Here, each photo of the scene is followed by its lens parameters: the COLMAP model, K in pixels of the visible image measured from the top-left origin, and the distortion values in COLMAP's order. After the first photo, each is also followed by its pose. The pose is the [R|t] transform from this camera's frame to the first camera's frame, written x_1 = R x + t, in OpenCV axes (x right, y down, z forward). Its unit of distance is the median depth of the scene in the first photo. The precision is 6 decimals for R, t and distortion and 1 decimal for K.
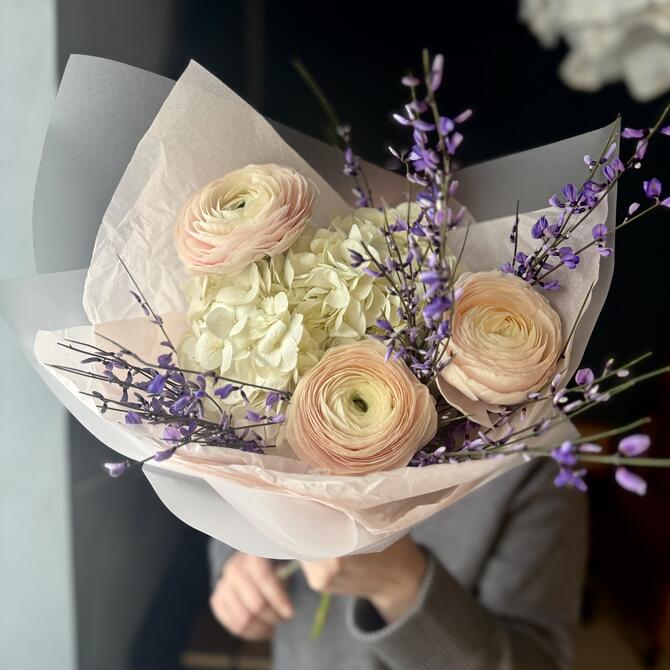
lens RADIAL K [[669.5, 0, 353.3], [0, 669.5, 332.6], [0, 0, 1]] dist [0.015633, -0.010553]
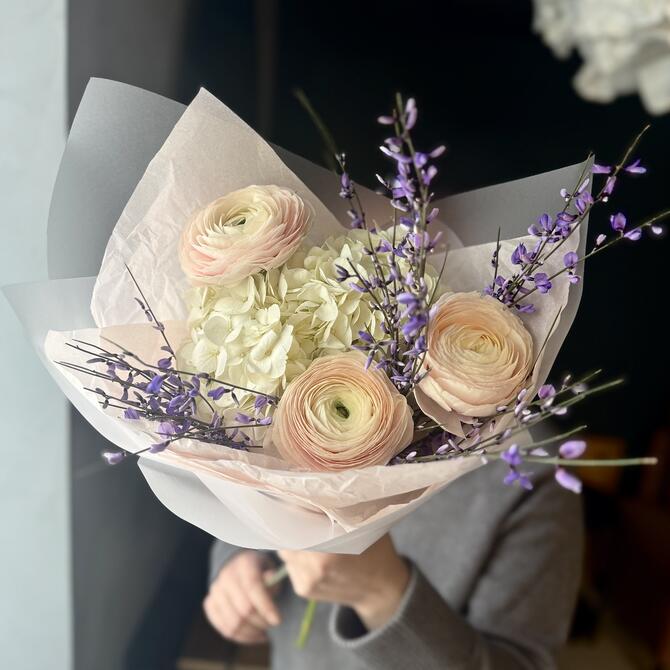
lens RADIAL K [[677.6, 0, 350.4], [0, 677.6, 334.4], [0, 0, 1]] dist [0.000045, 0.003898]
pose [[0.999090, 0.040374, -0.013740, 0.030670], [-0.040743, 0.998786, -0.027703, 0.013178], [0.012605, 0.028238, 0.999522, -0.083484]]
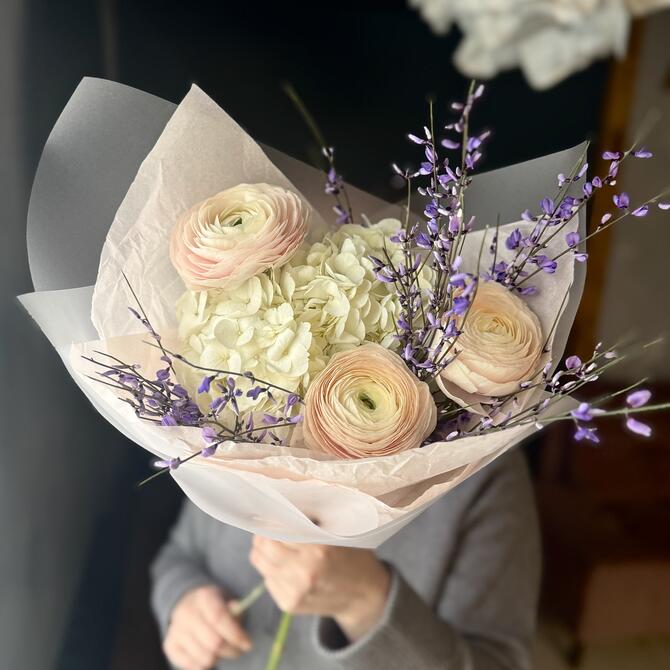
lens RADIAL K [[735.7, 0, 346.5], [0, 735.7, 367.0], [0, 0, 1]] dist [-0.007249, -0.020243]
pose [[0.988586, -0.039726, 0.145327, -0.183633], [0.041516, 0.999095, -0.009303, 0.055621], [-0.144826, 0.015230, 0.989340, -0.162839]]
